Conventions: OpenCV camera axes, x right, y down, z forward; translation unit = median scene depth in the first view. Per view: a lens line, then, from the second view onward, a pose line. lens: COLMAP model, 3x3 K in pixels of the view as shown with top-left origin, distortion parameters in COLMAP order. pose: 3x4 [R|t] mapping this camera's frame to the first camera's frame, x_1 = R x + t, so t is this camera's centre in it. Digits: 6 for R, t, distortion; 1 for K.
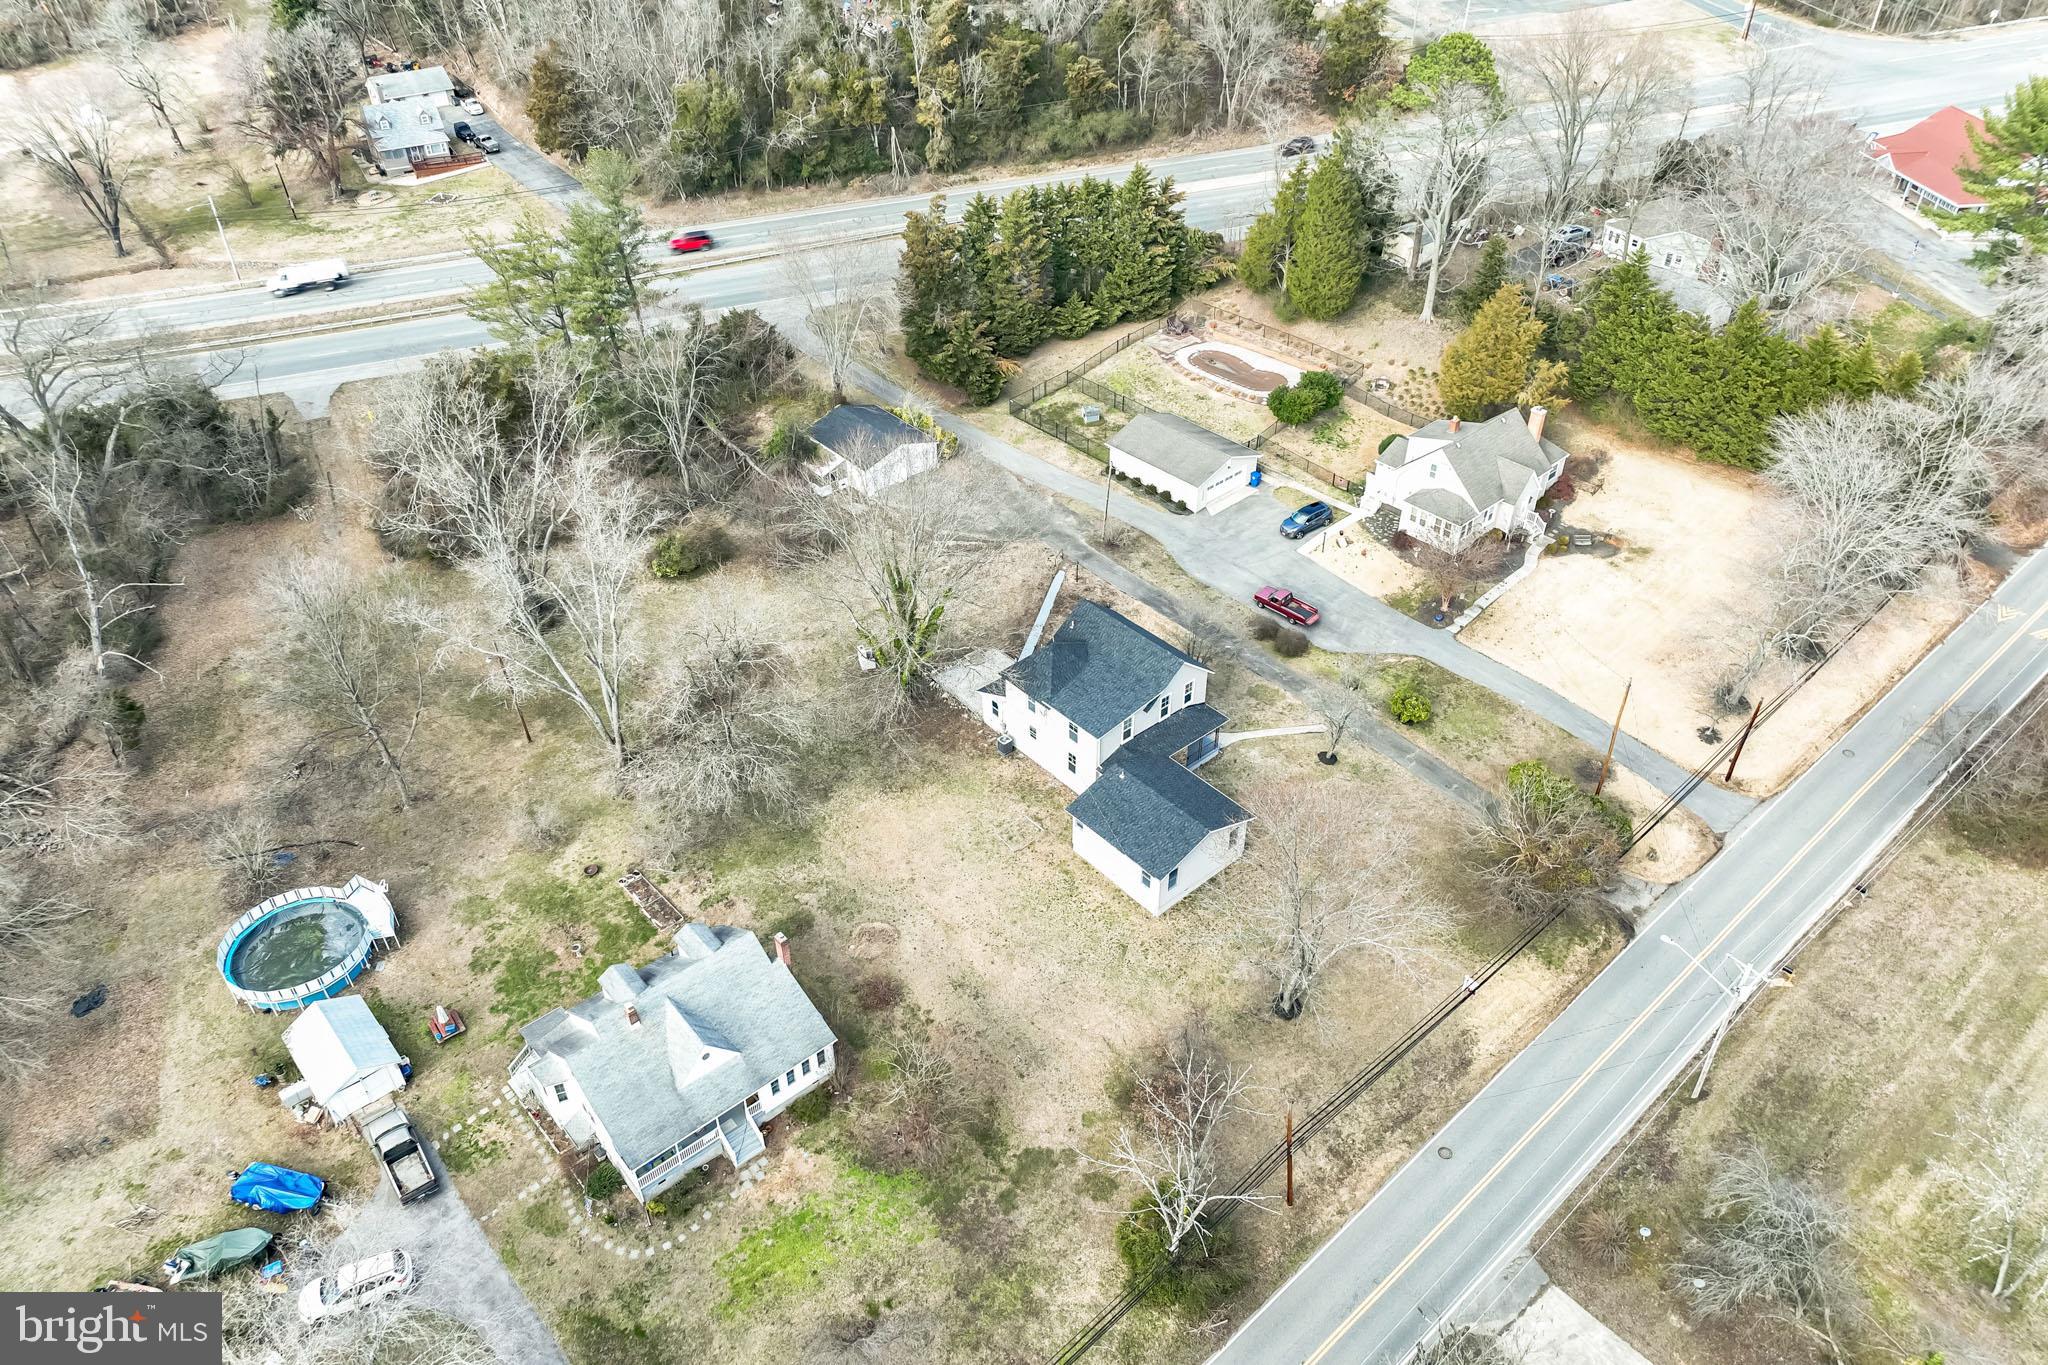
lens RADIAL K [[1447.2, 0, 1025.9], [0, 1447.2, 683.0], [0, 0, 1]] dist [-0.006714, 0.023181]
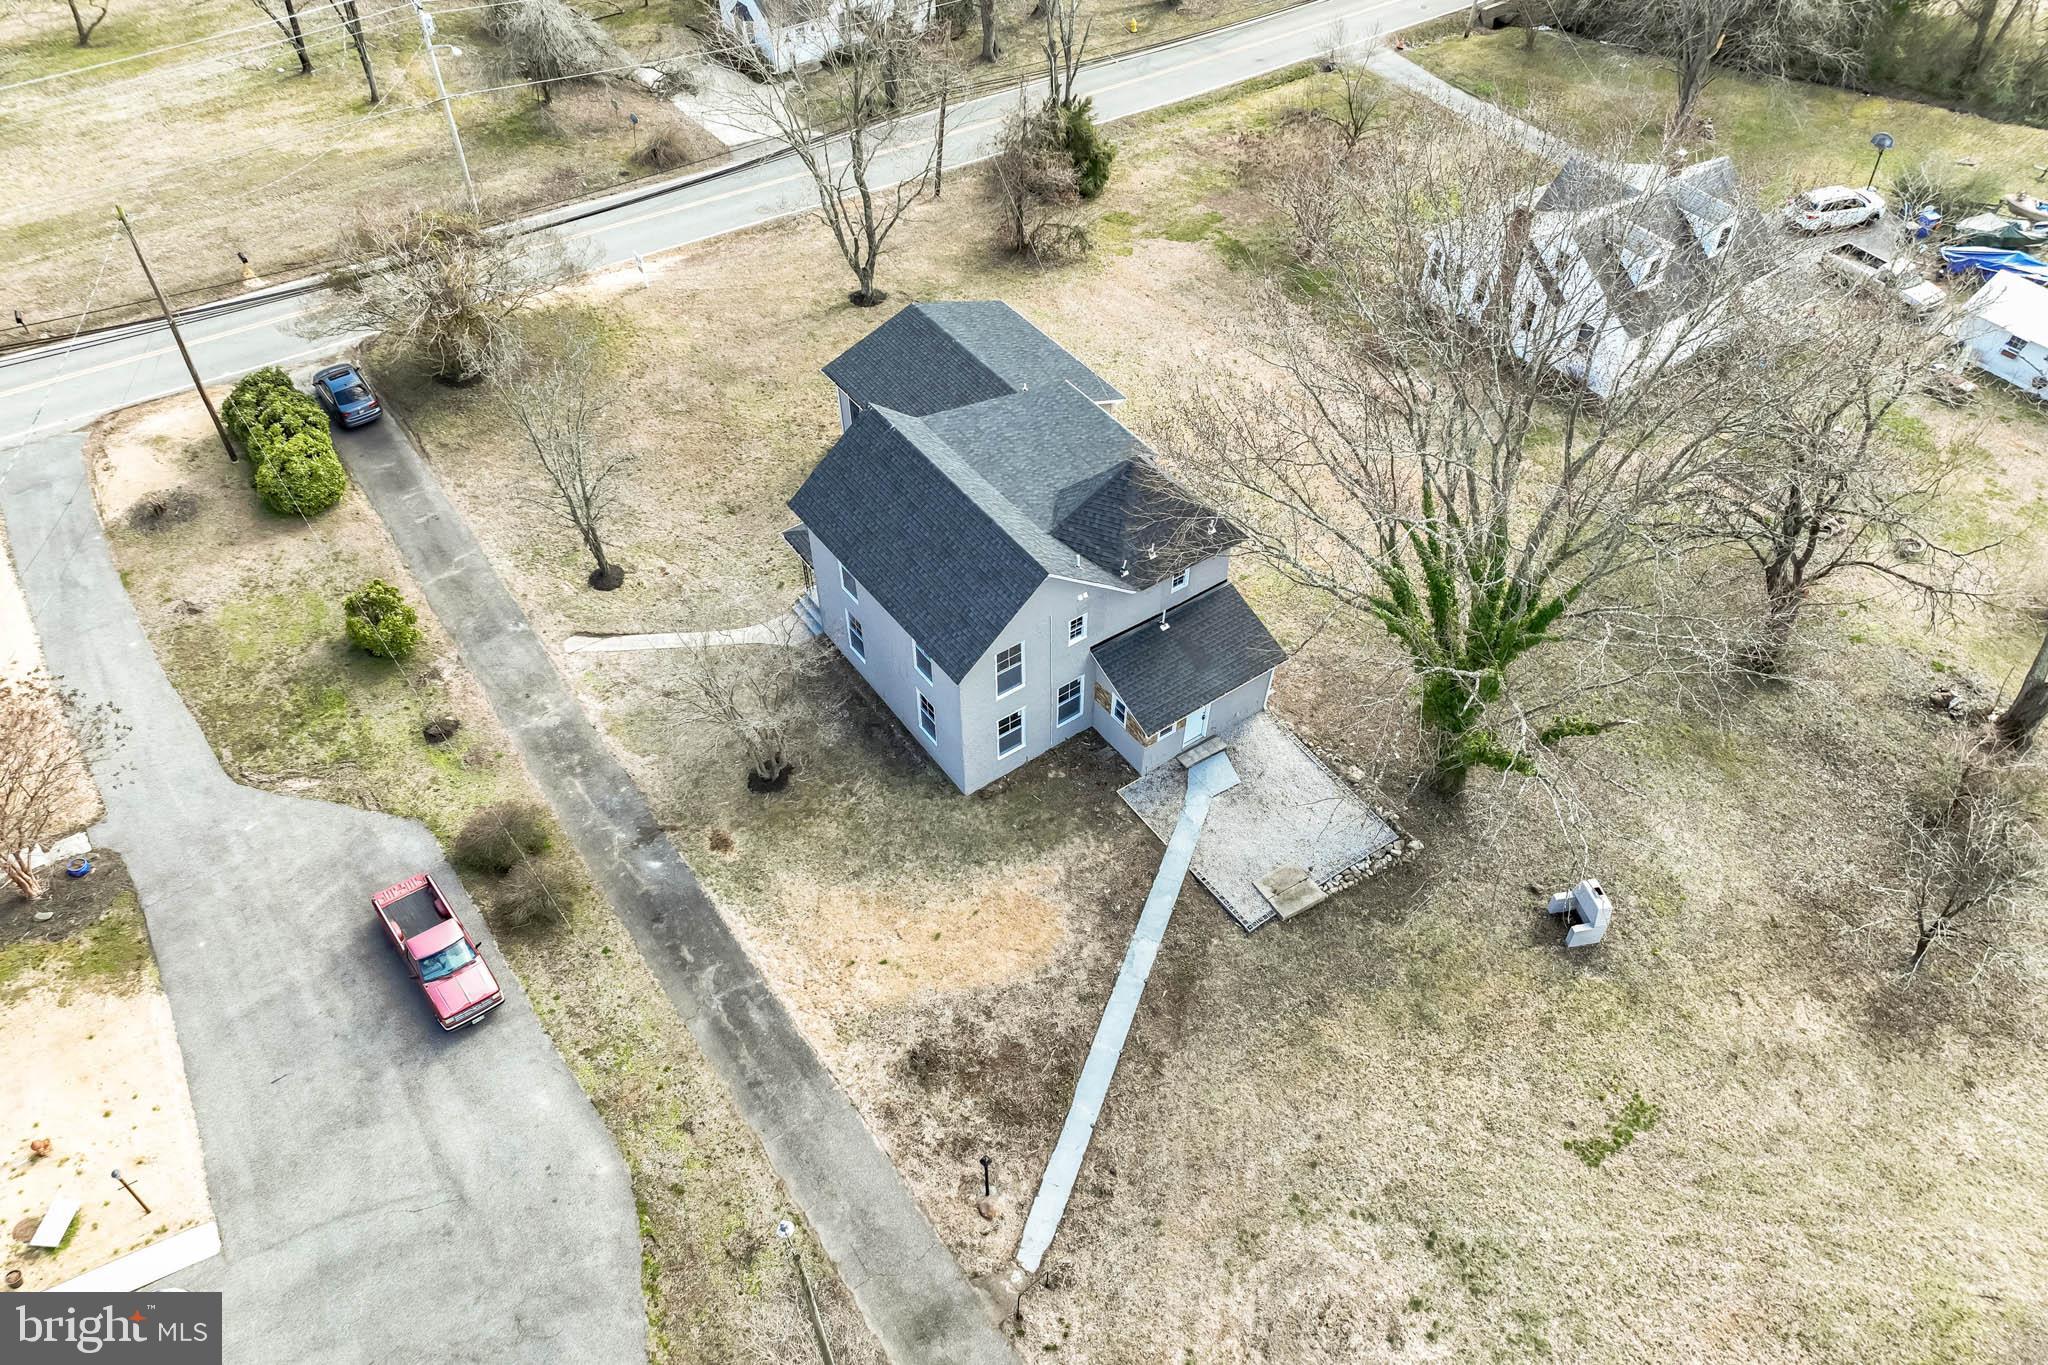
lens RADIAL K [[1447.2, 0, 1032.1], [0, 1447.2, 672.6], [0, 0, 1]] dist [-0.006714, 0.023181]
pose [[-0.994830, -0.067372, 0.075983, 0.011365], [0.068234, 0.110687, 0.991510, -0.449690], [-0.075210, 0.991569, -0.105517, 1.059705]]
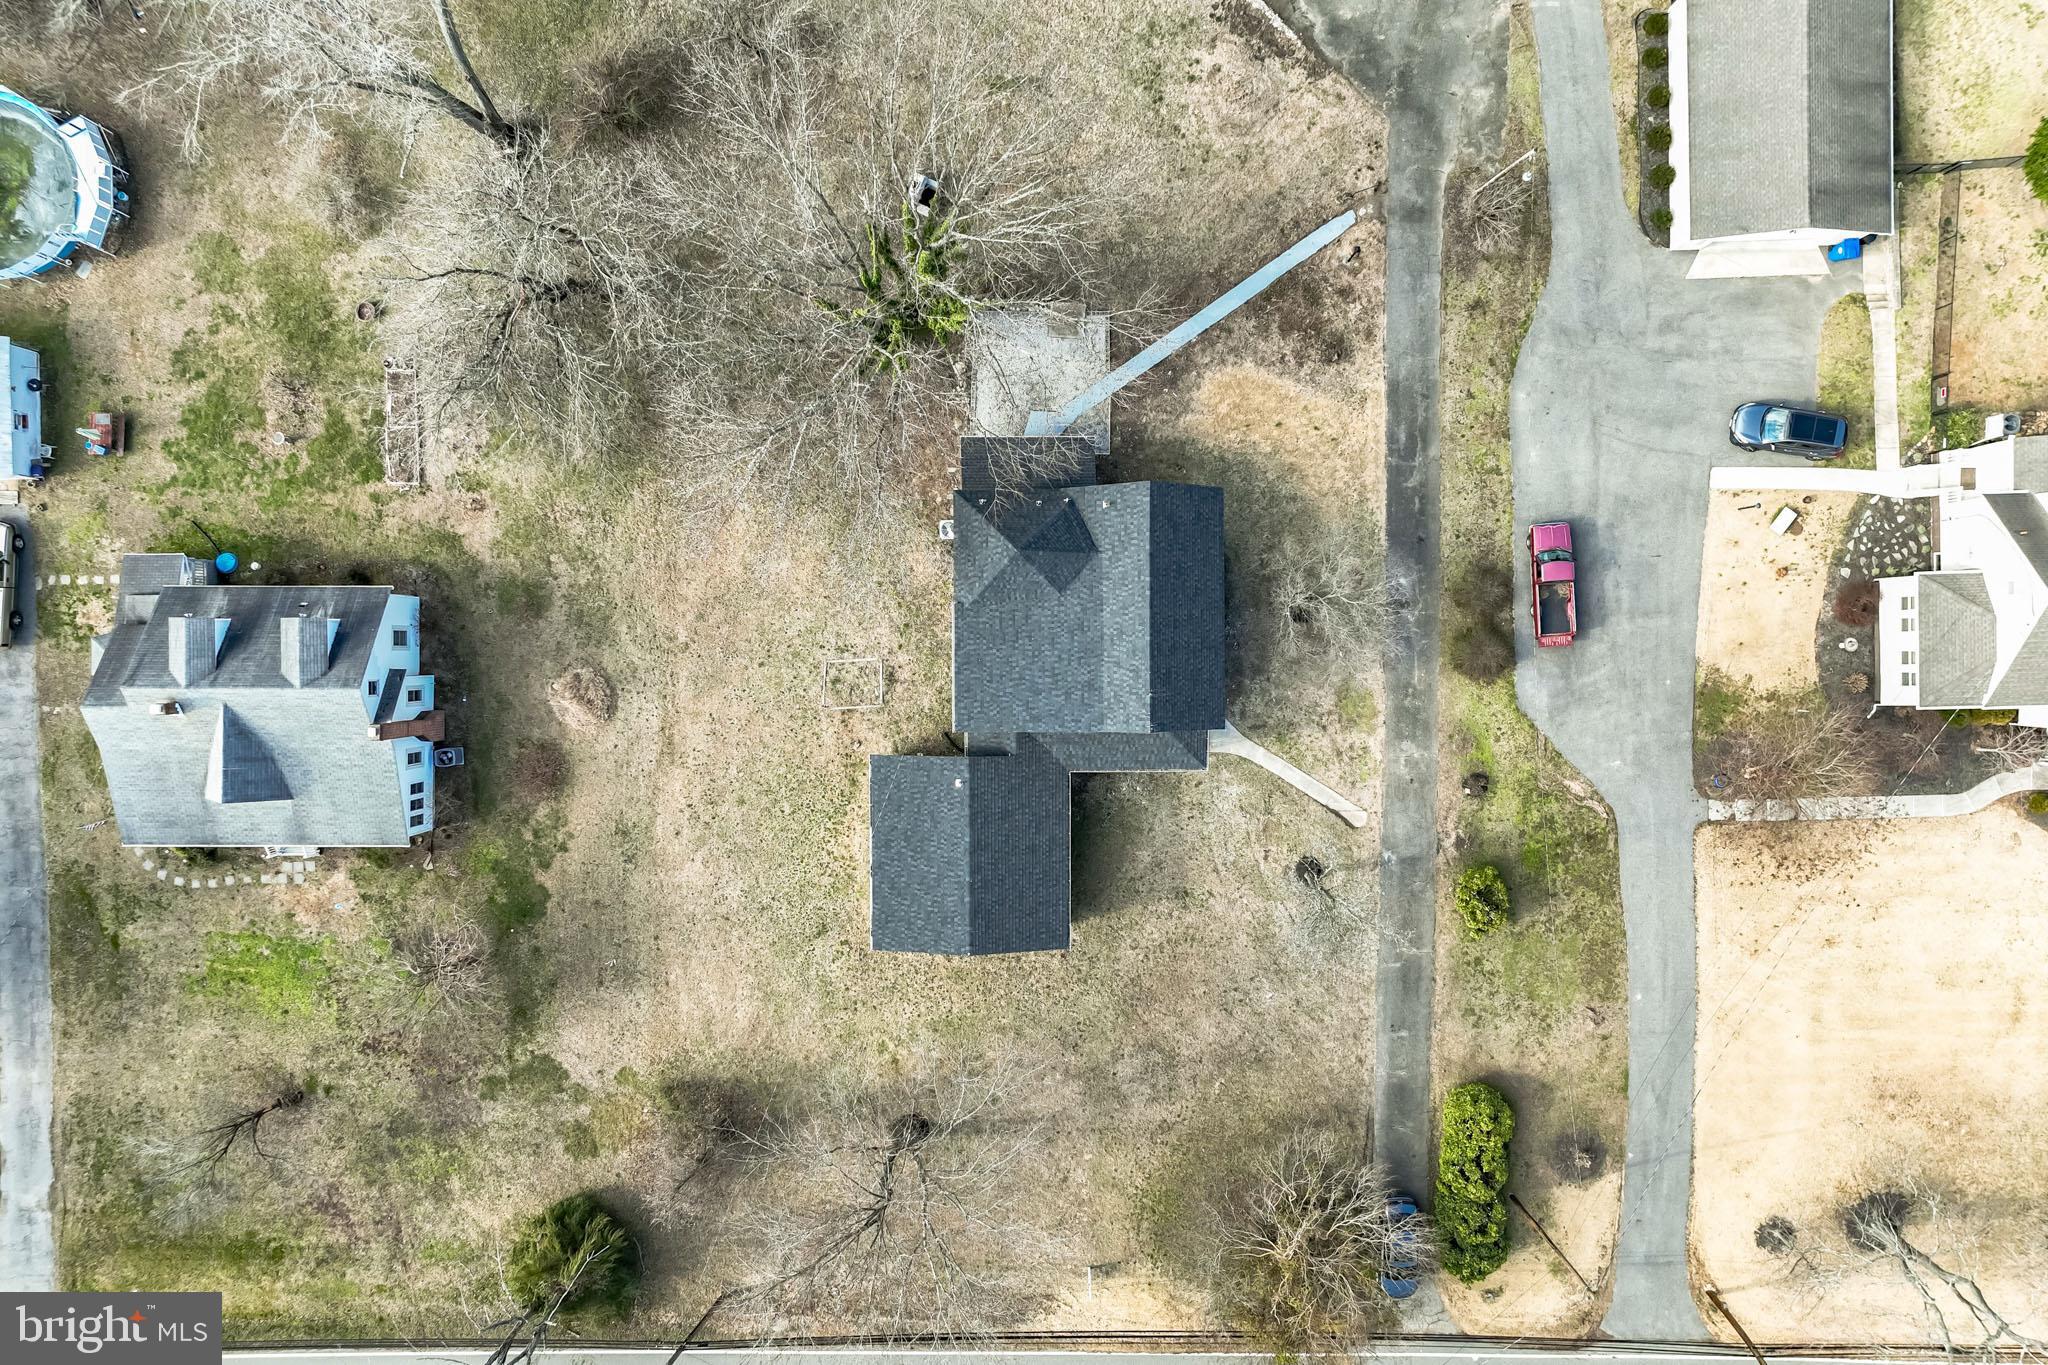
lens RADIAL K [[1447.2, 0, 1031.6], [0, 1447.2, 697.0], [0, 0, 1]] dist [-0.006714, 0.023181]
pose [[0.756930, 0.652746, 0.031289, 0.040596], [-0.406443, 0.432741, 0.804698, -0.450684], [0.511723, -0.621818, 0.592859, 0.586658]]
